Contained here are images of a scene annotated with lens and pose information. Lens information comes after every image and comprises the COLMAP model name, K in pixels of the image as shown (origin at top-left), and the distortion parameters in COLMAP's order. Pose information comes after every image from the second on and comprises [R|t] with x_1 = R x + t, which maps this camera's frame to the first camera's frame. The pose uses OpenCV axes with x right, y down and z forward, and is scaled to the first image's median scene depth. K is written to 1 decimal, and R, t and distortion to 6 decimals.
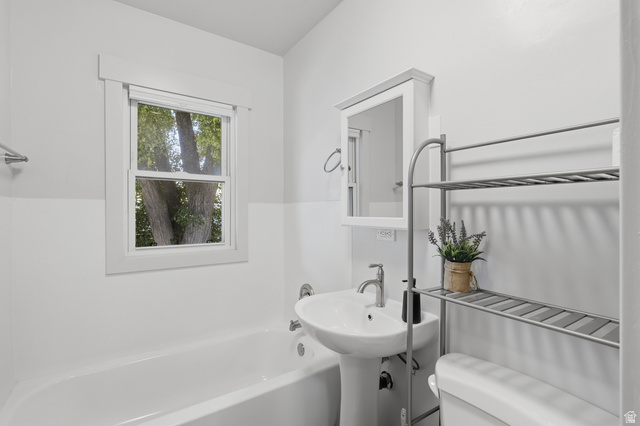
lens RADIAL K [[299.1, 0, 320.0], [0, 299.1, 213.0], [0, 0, 1]] dist [0.000836, 0.000233]
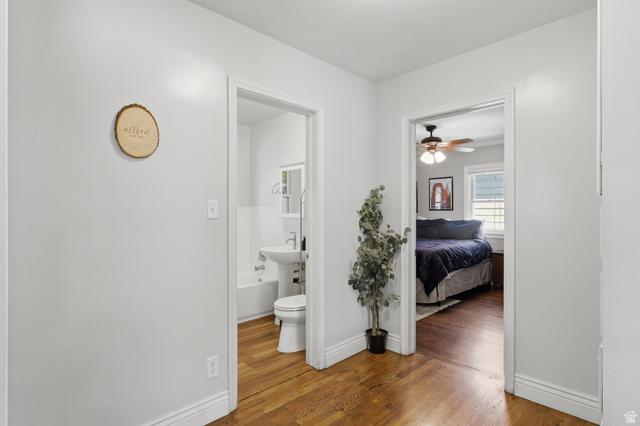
lens RADIAL K [[299.1, 0, 320.0], [0, 299.1, 213.0], [0, 0, 1]] dist [0.000836, 0.000233]
pose [[0.985381, 0.000946, 0.170360, -0.013511], [-0.002390, 0.999963, 0.008269, -0.010225], [-0.170346, -0.008555, 0.985347, -1.301580]]
